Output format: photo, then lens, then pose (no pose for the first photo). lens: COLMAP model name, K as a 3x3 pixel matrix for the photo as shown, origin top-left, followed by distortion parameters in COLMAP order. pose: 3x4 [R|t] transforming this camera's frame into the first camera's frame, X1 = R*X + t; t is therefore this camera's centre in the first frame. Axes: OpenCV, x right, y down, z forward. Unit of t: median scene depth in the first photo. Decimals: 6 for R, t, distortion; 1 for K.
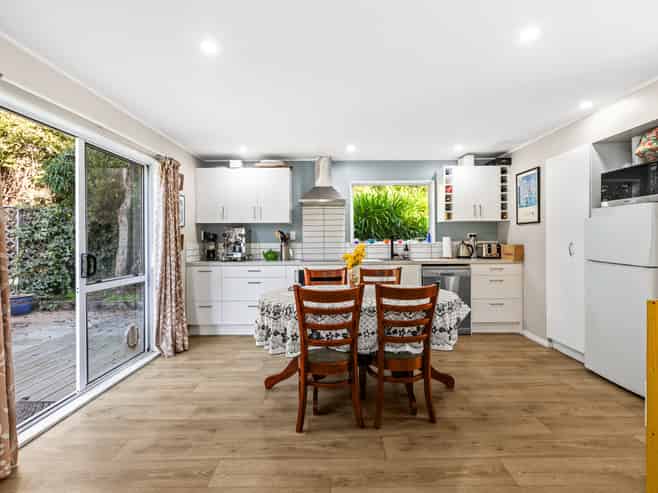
lens RADIAL K [[332.5, 0, 328.8], [0, 332.5, 241.4], [0, 0, 1]] dist [0.000317, -0.000006]
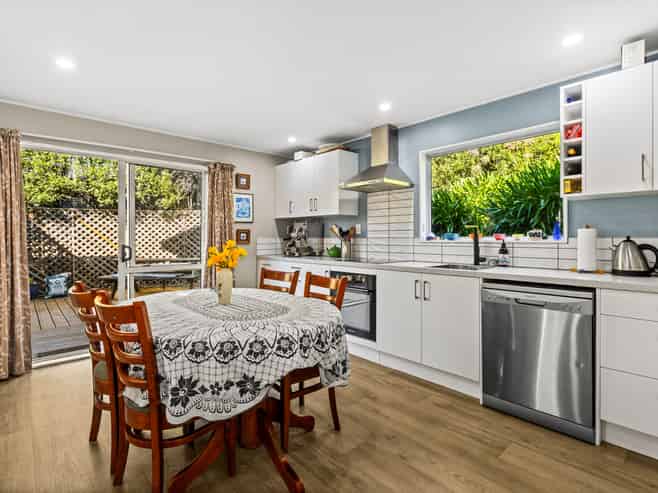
lens RADIAL K [[332.5, 0, 328.8], [0, 332.5, 241.4], [0, 0, 1]] dist [0.000317, -0.000006]
pose [[0.676753, 0.015267, -0.736052, 0.458778], [-0.001802, 0.999816, 0.019081, -0.003478], [0.736208, -0.011587, 0.676656, 0.384147]]
